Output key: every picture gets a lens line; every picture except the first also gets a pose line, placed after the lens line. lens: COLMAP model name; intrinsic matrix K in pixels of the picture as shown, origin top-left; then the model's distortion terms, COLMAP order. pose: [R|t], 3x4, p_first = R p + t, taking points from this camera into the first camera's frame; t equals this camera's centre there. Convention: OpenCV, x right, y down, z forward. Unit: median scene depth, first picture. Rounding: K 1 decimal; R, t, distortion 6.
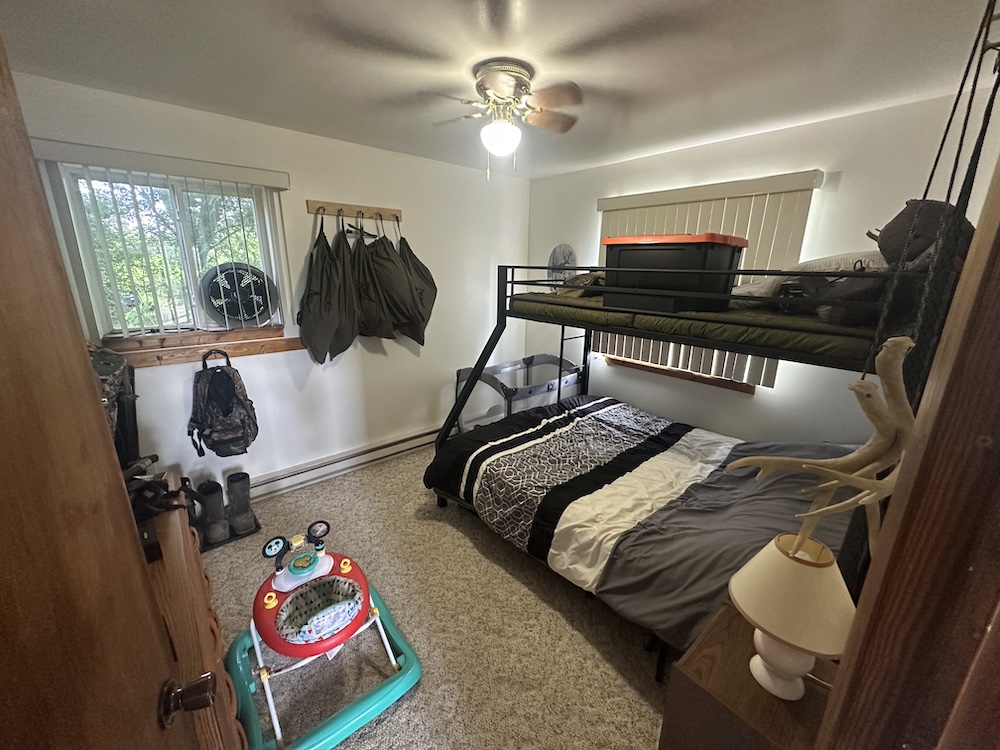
lens RADIAL K [[398.1, 0, 501.4], [0, 398.1, 374.8], [0, 0, 1]] dist [-0.000496, 0.000170]
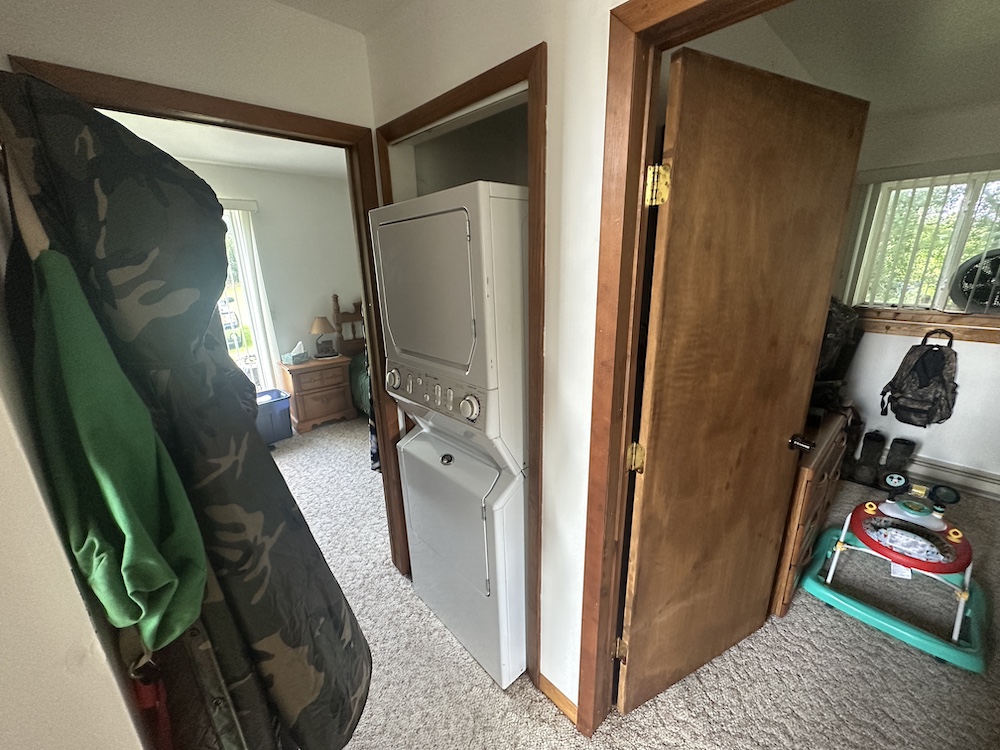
lens RADIAL K [[398.1, 0, 501.4], [0, 398.1, 374.8], [0, 0, 1]] dist [-0.000496, 0.000170]
pose [[0.037469, 0.268673, -0.962502, 0.318736], [-0.247459, 0.935674, 0.251551, 0.076847], [0.968173, 0.228755, 0.101545, -0.253567]]
